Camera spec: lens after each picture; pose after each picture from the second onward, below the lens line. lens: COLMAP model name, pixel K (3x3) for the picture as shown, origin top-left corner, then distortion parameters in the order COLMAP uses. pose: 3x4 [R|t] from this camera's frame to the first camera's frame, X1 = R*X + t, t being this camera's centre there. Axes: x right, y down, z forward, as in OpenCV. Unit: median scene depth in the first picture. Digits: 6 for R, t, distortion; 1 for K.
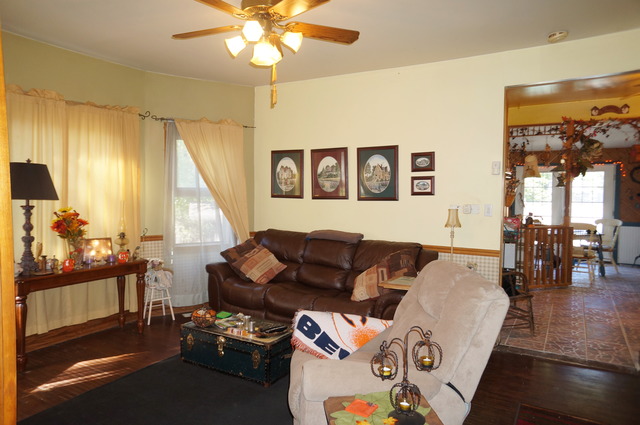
lens RADIAL K [[435.8, 0, 320.0], [0, 435.8, 212.5], [0, 0, 1]] dist [-0.060623, 0.099480]
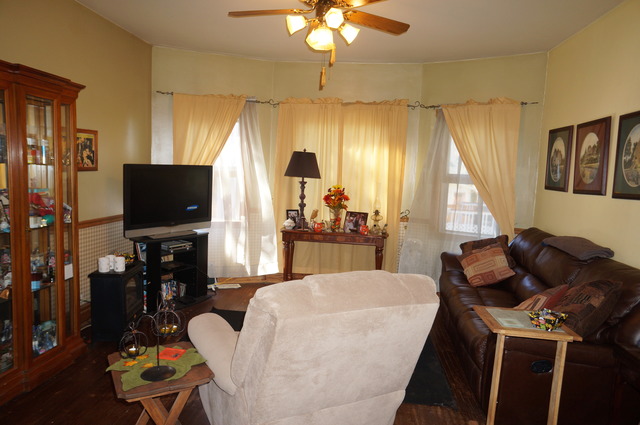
lens RADIAL K [[435.8, 0, 320.0], [0, 435.8, 212.5], [0, 0, 1]] dist [-0.060623, 0.099480]
pose [[0.412935, 0.097690, -0.905506, 0.535158], [-0.084685, 0.994042, 0.068623, -0.014546], [0.906815, 0.048346, 0.418748, 0.367114]]
